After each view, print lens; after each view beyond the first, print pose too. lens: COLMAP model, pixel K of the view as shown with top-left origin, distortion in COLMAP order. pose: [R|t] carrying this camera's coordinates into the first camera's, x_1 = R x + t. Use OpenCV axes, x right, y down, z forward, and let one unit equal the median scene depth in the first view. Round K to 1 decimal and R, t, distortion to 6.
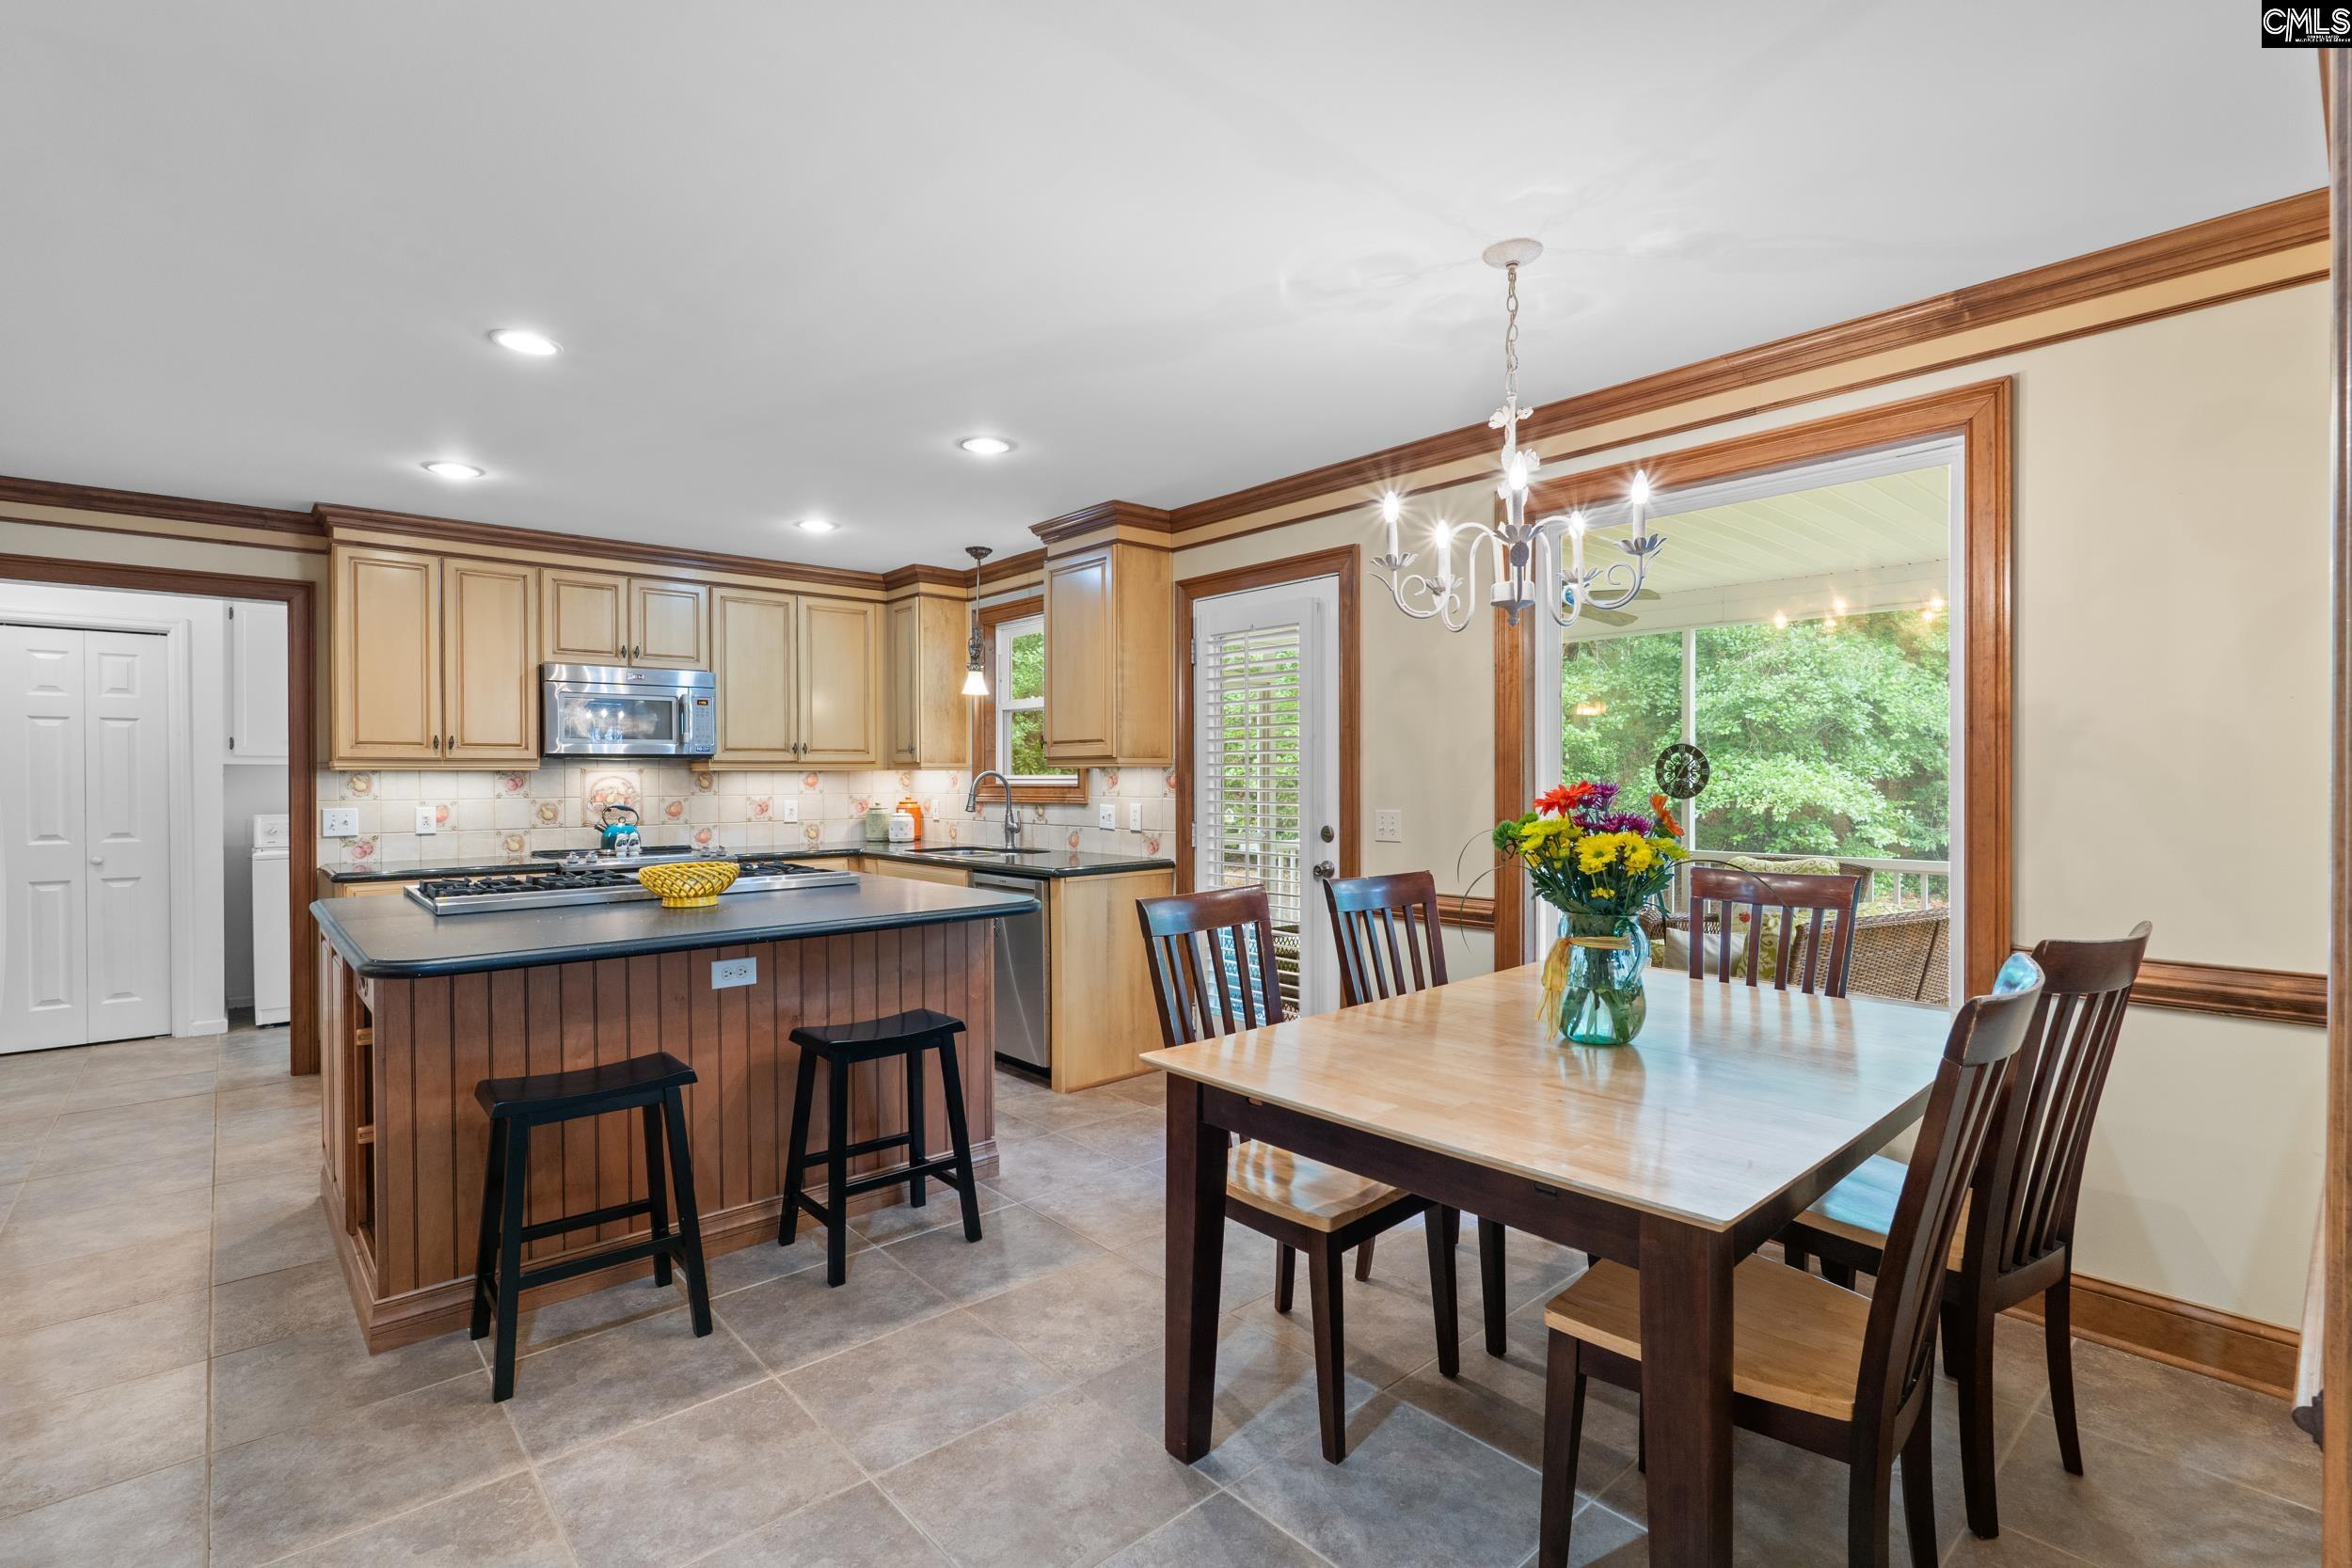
lens RADIAL K [[1082.9, 0, 1178.1], [0, 1082.9, 787.7], [0, 0, 1]] dist [0.000711, -0.000389]
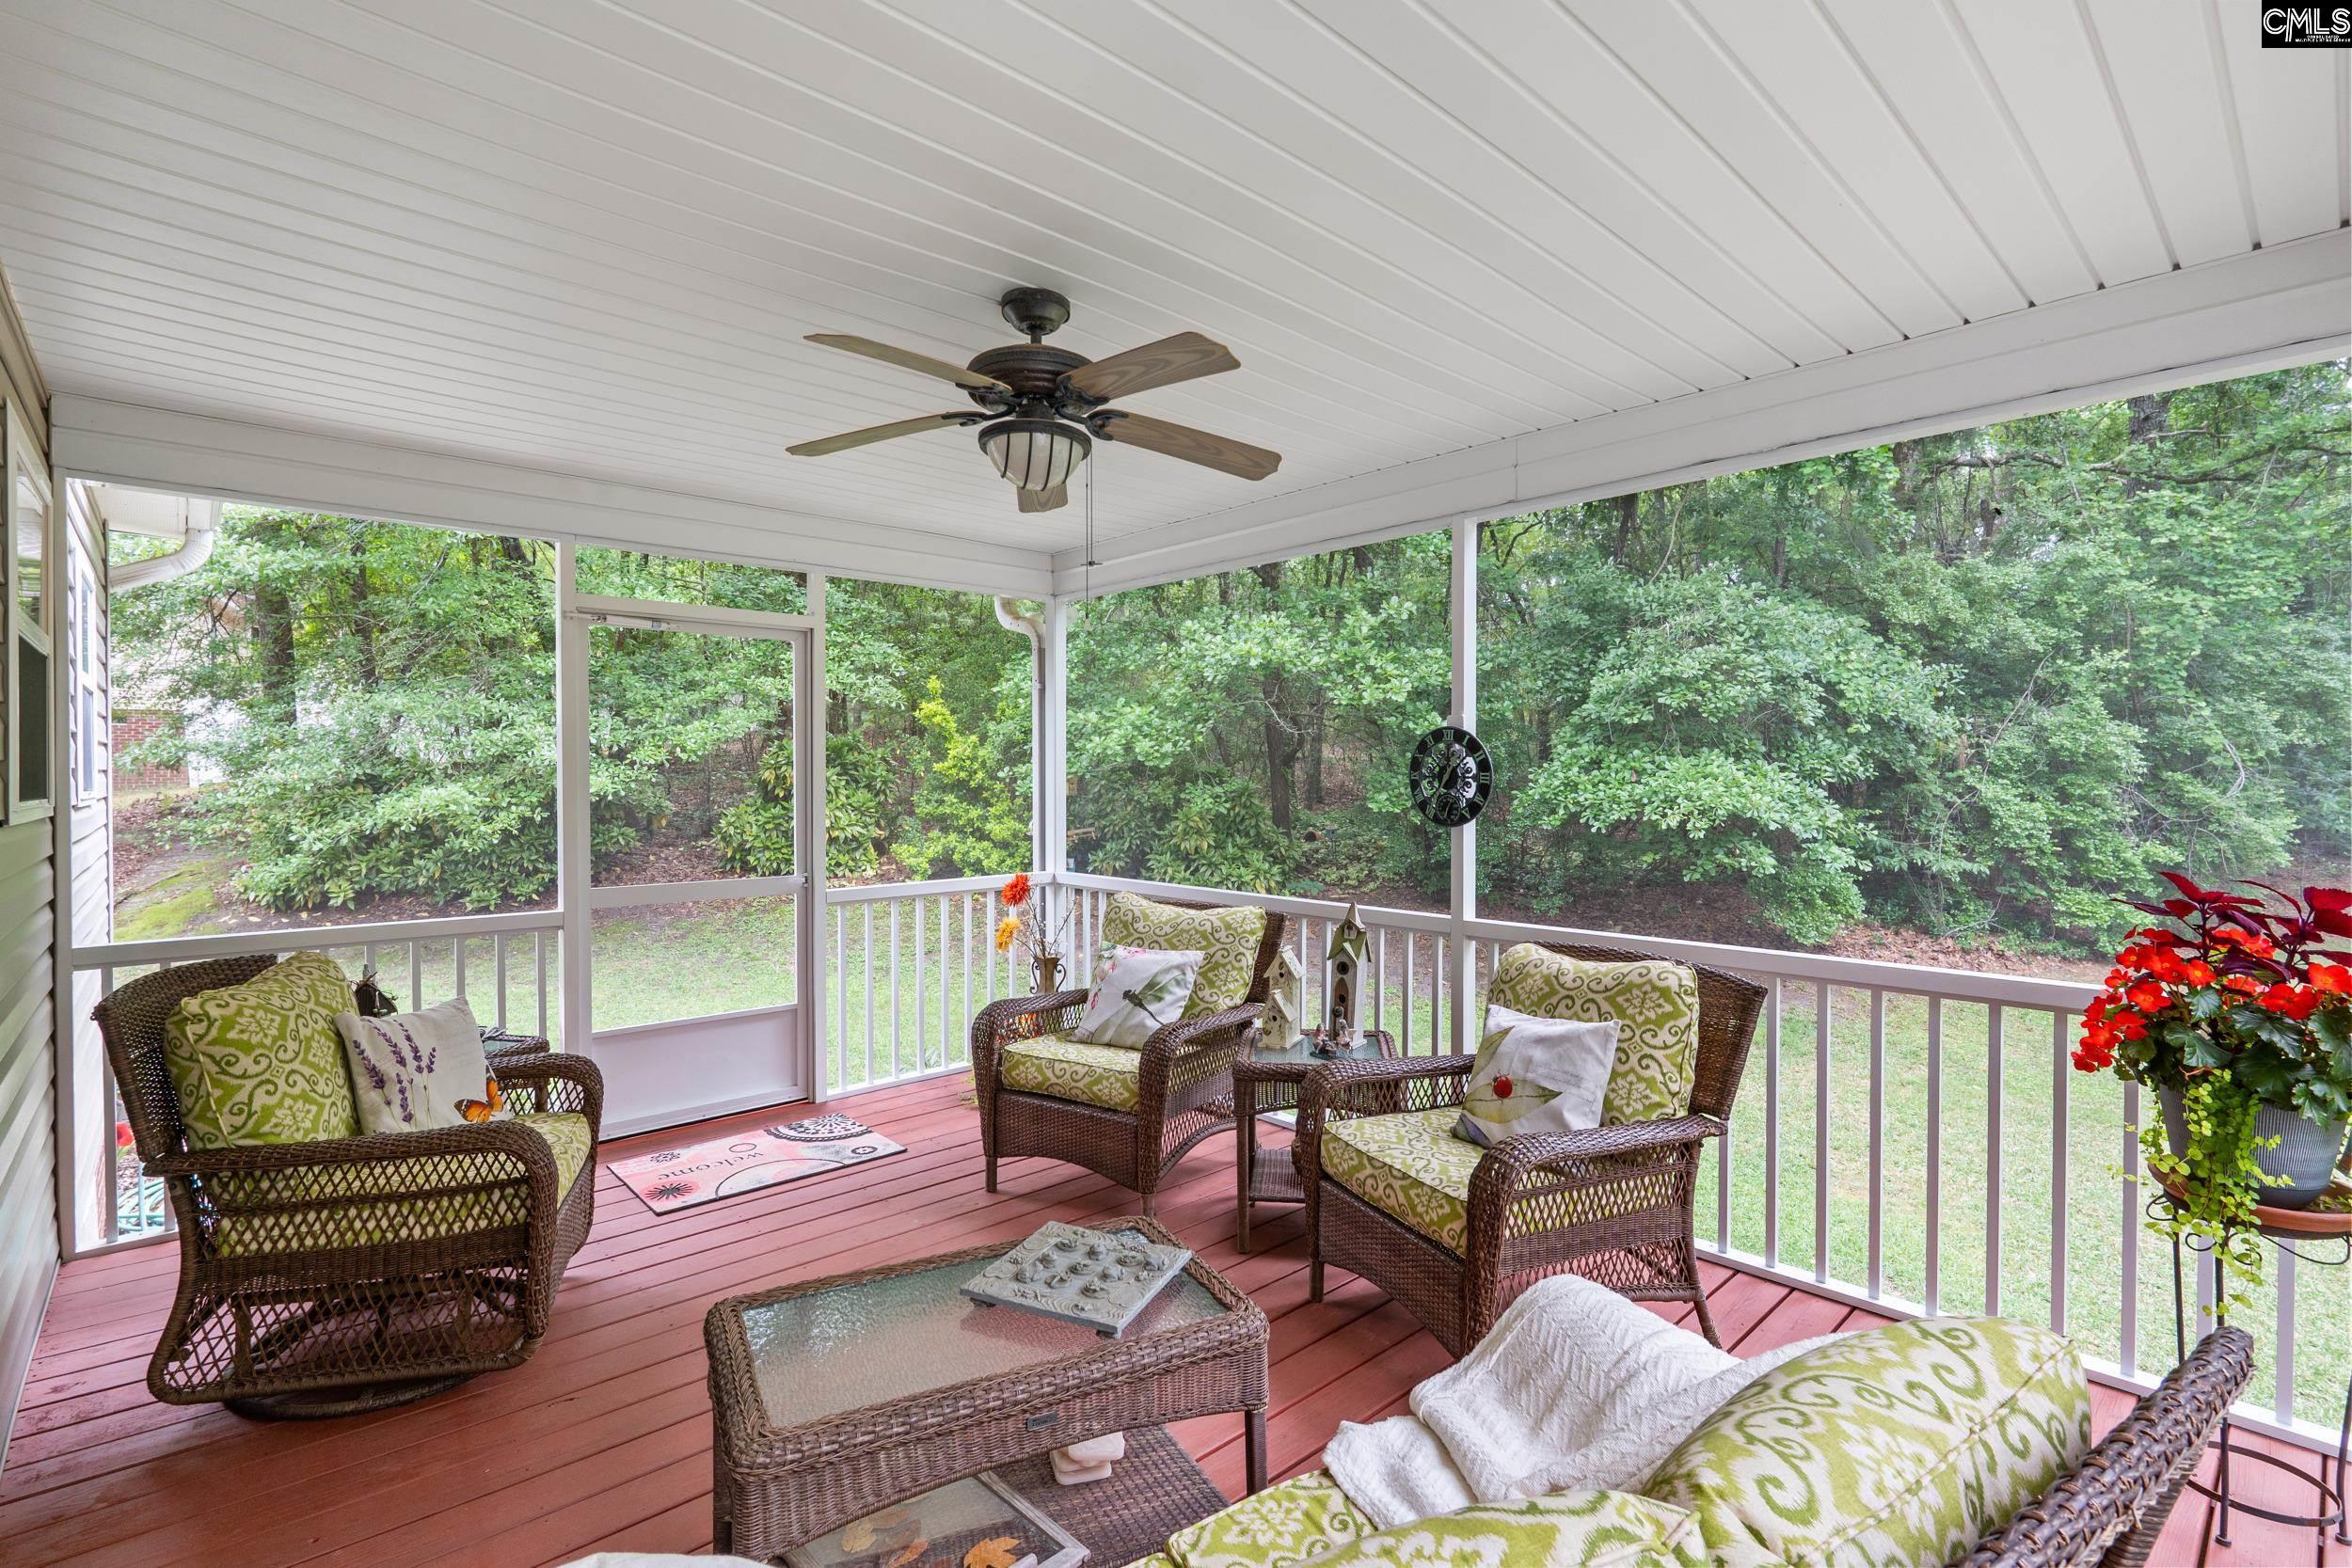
lens RADIAL K [[1082.9, 0, 1165.6], [0, 1082.9, 779.6], [0, 0, 1]] dist [0.000711, -0.000389]
pose [[0.999953, 0.007675, 0.005937, 0.178755], [-0.007674, 0.999971, -0.000202, -0.007166], [-0.005938, 0.000156, 0.999982, 0.246610]]
